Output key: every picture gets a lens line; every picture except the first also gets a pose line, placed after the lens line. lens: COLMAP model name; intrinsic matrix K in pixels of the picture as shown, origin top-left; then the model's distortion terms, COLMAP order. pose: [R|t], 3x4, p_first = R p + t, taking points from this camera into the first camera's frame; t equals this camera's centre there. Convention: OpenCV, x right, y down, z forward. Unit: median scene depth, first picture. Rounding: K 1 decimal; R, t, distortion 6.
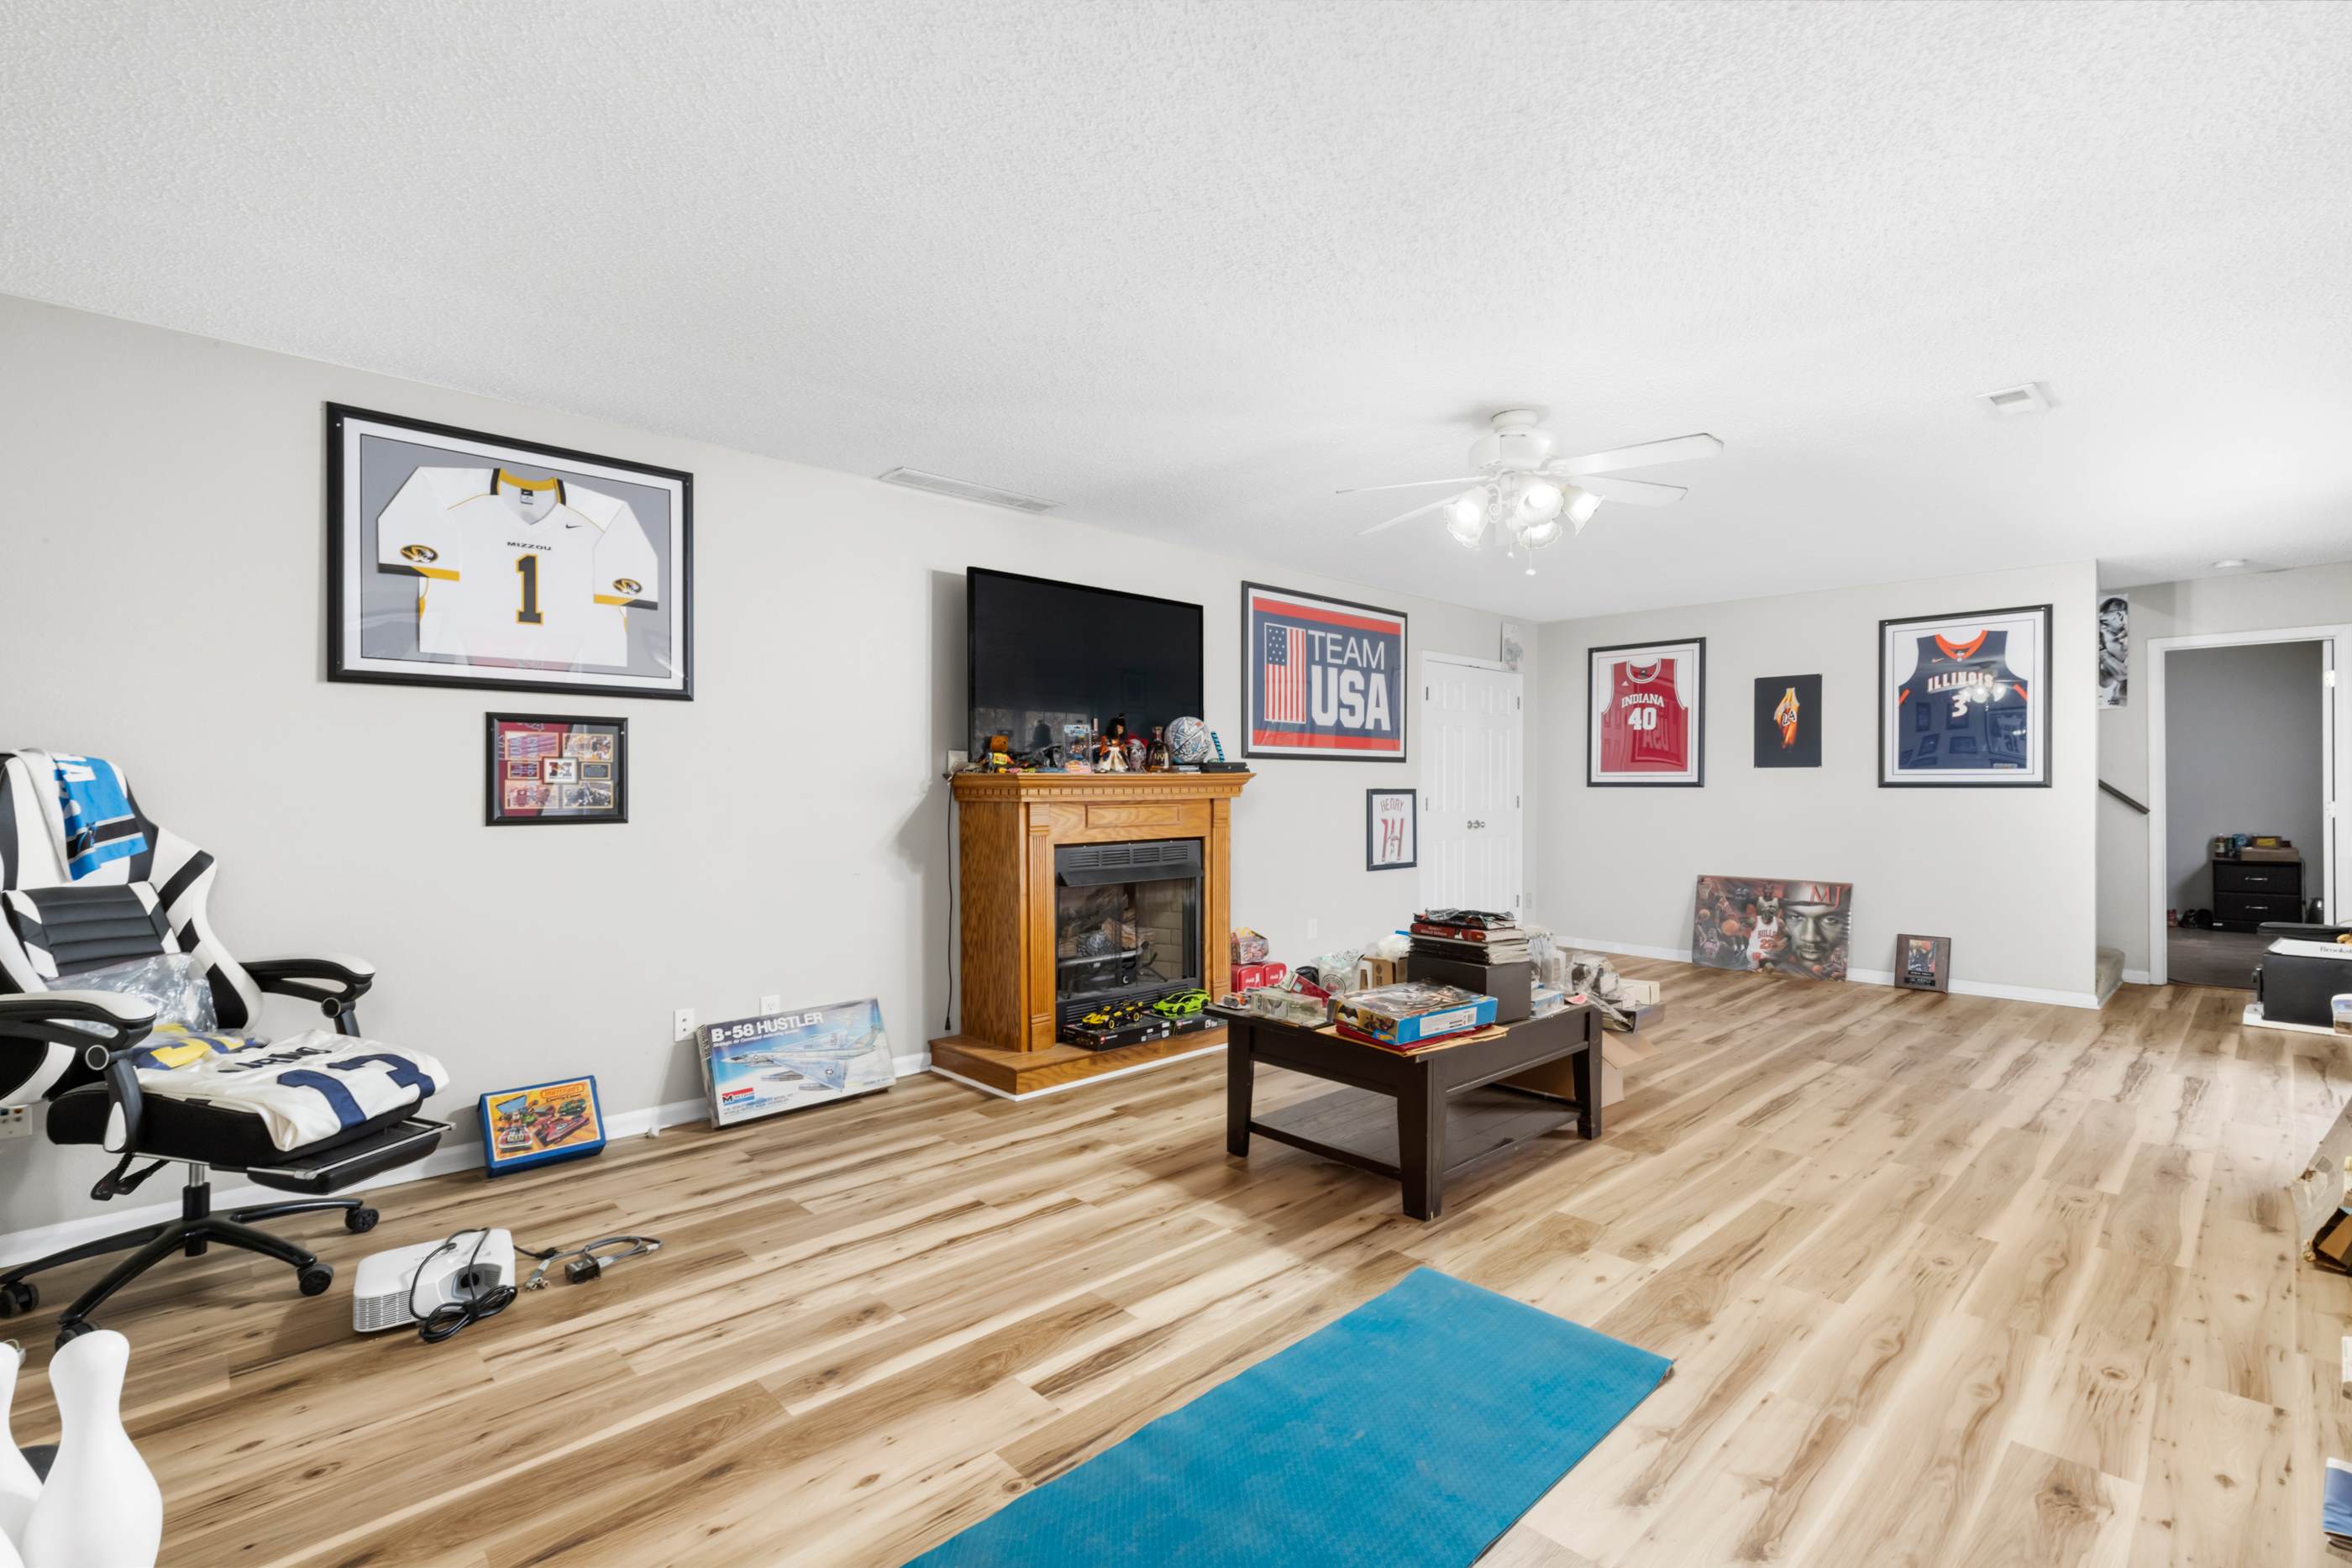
lens RADIAL K [[1065.3, 0, 1165.8], [0, 1065.3, 785.1], [0, 0, 1]] dist [0.006949, 0.000382]
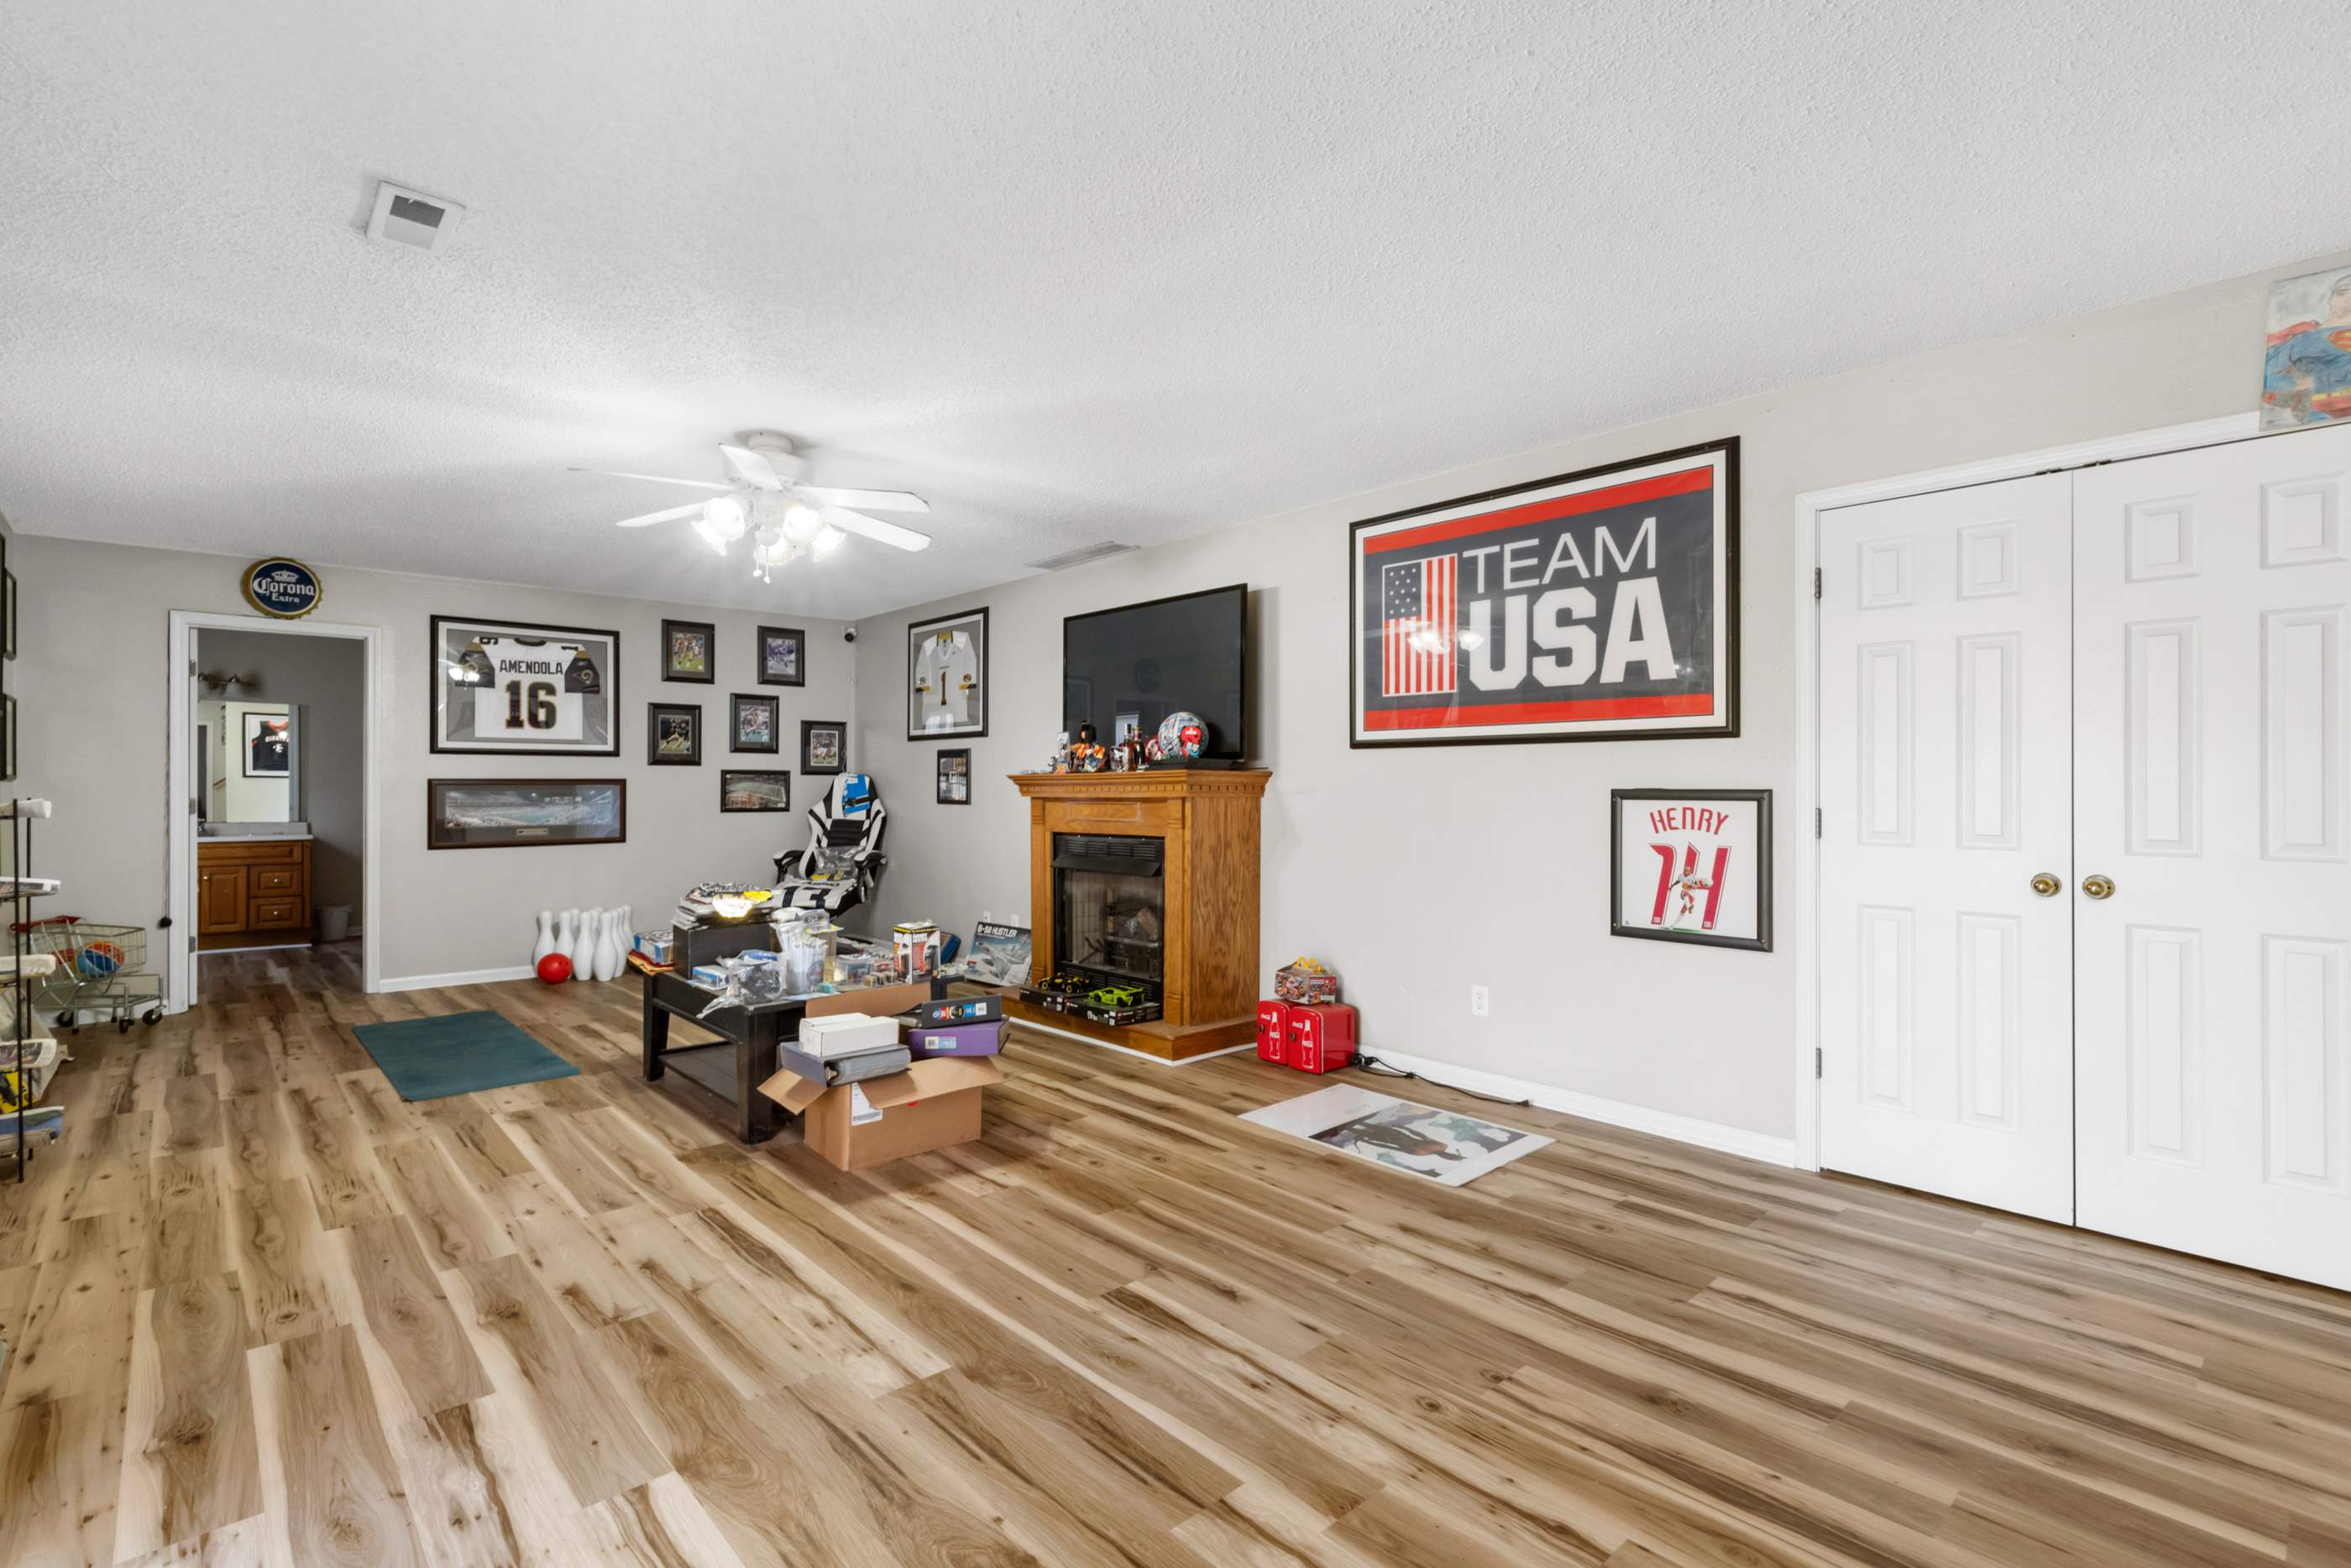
lens RADIAL K [[1064.8, 0, 1165.4], [0, 1064.8, 785.1], [0, 0, 1]] dist [0.006949, 0.000382]
pose [[-0.016724, -0.000757, -0.999860, 1.129696], [0.001398, 0.999999, -0.000781, 0.002308], [0.999859, -0.001411, -0.016723, 1.151626]]
